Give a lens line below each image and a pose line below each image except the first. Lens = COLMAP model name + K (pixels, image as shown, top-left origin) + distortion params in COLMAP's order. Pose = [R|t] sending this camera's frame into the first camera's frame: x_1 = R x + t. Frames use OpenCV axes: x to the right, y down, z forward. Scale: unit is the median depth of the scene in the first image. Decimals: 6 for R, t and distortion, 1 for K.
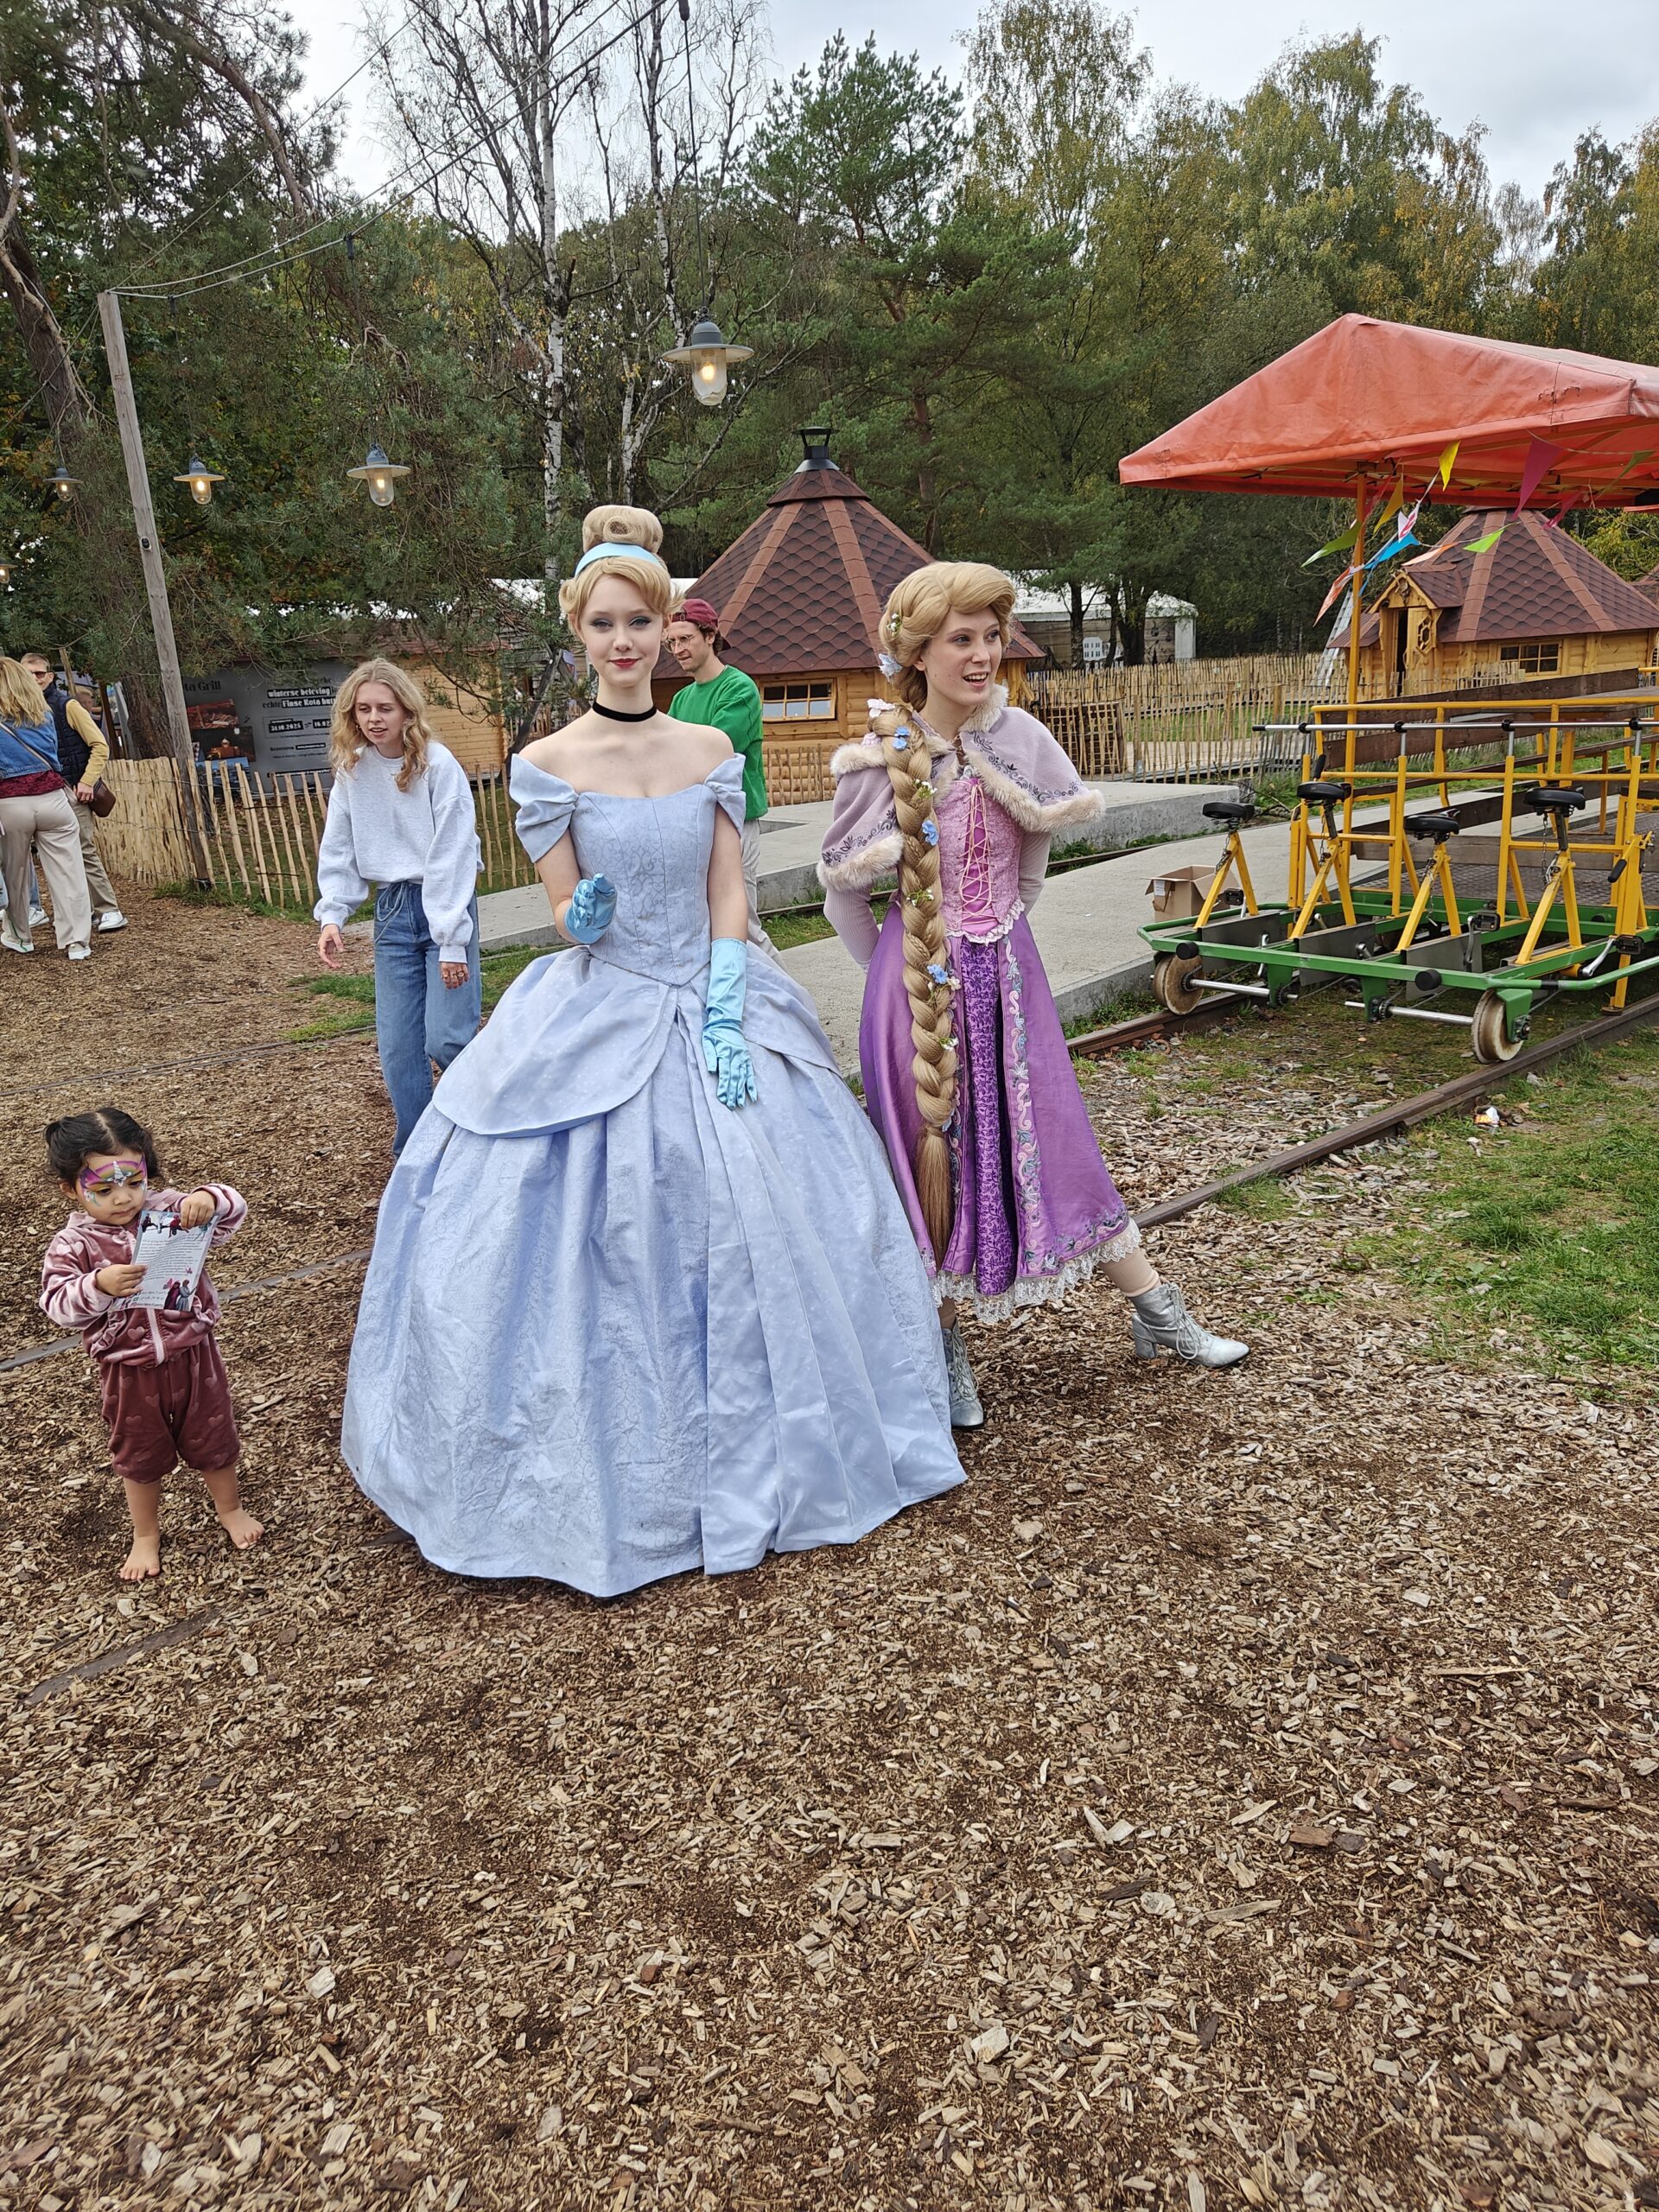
lens RADIAL K [[1556.8, 0, 829.5], [0, 1556.8, 1106.0], [0, 0, 1]] dist [0.005066, 0.002854]
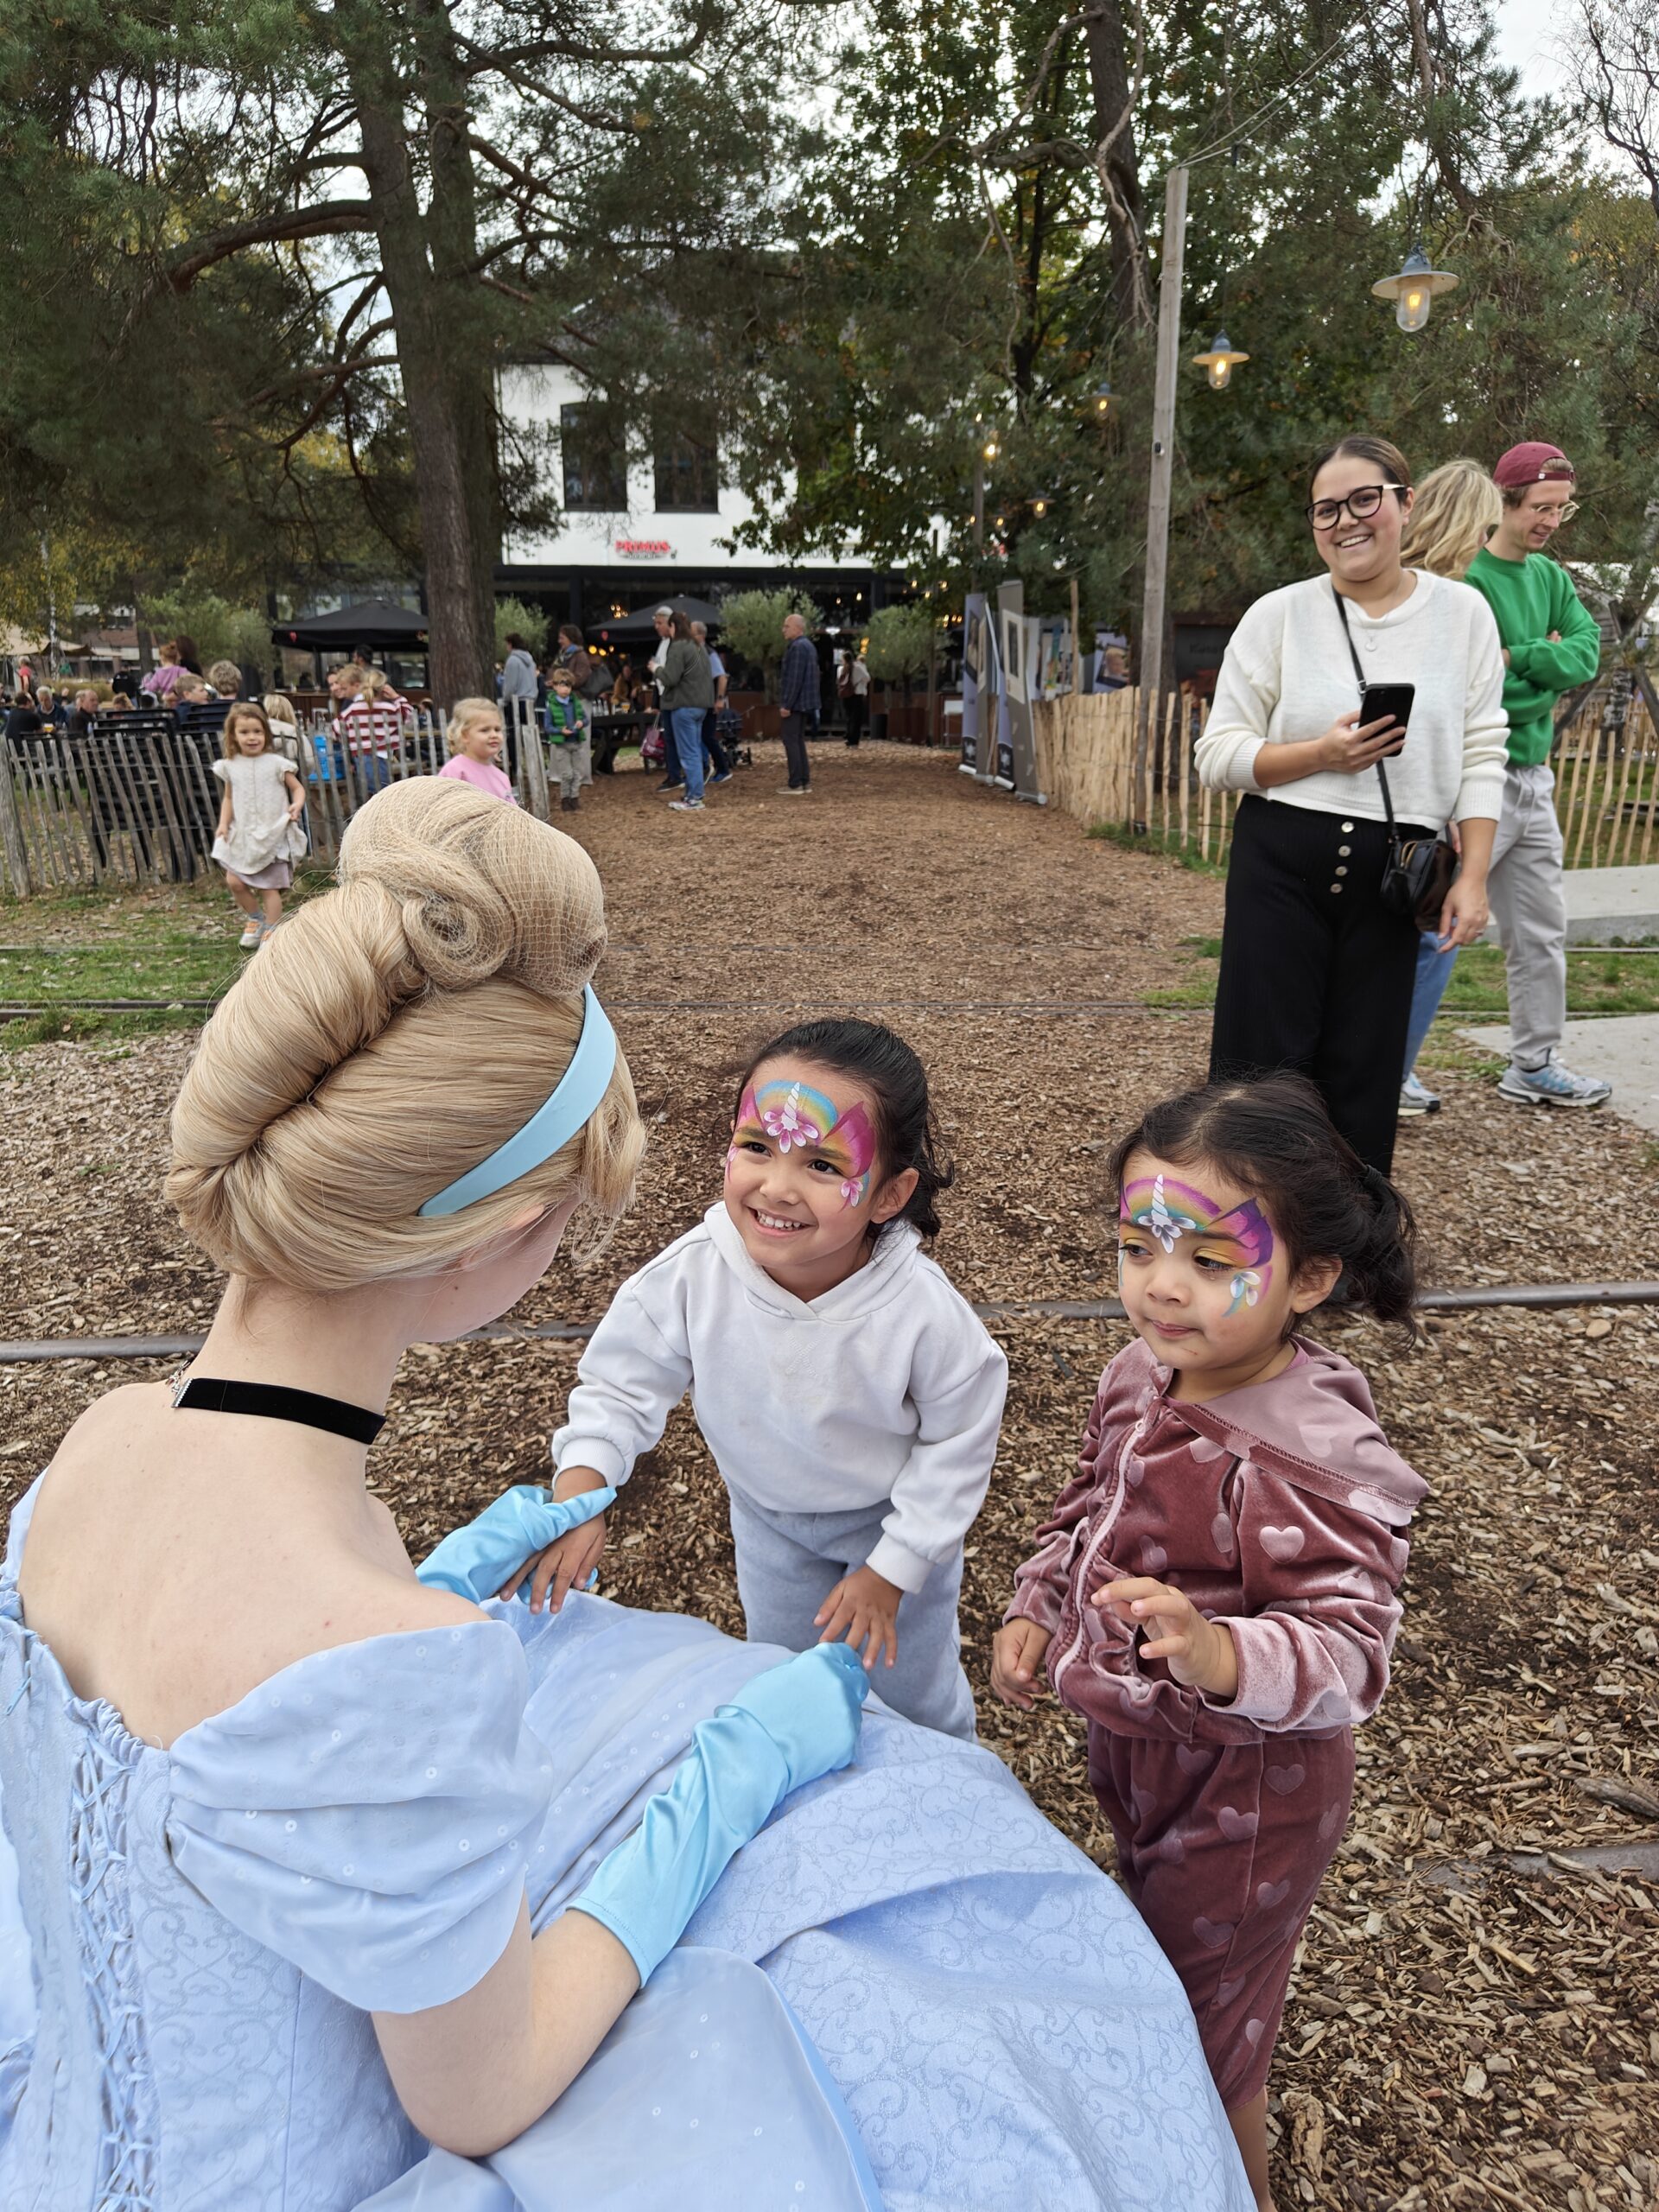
lens RADIAL K [[1556.8, 0, 829.5], [0, 1556.8, 1106.0], [0, 0, 1]] dist [0.005066, 0.002854]
pose [[0.808935, 0.213865, -0.547619, -0.012265], [-0.212521, 0.974871, 0.066790, -0.006029], [0.548142, 0.062352, 0.834058, 0.153091]]
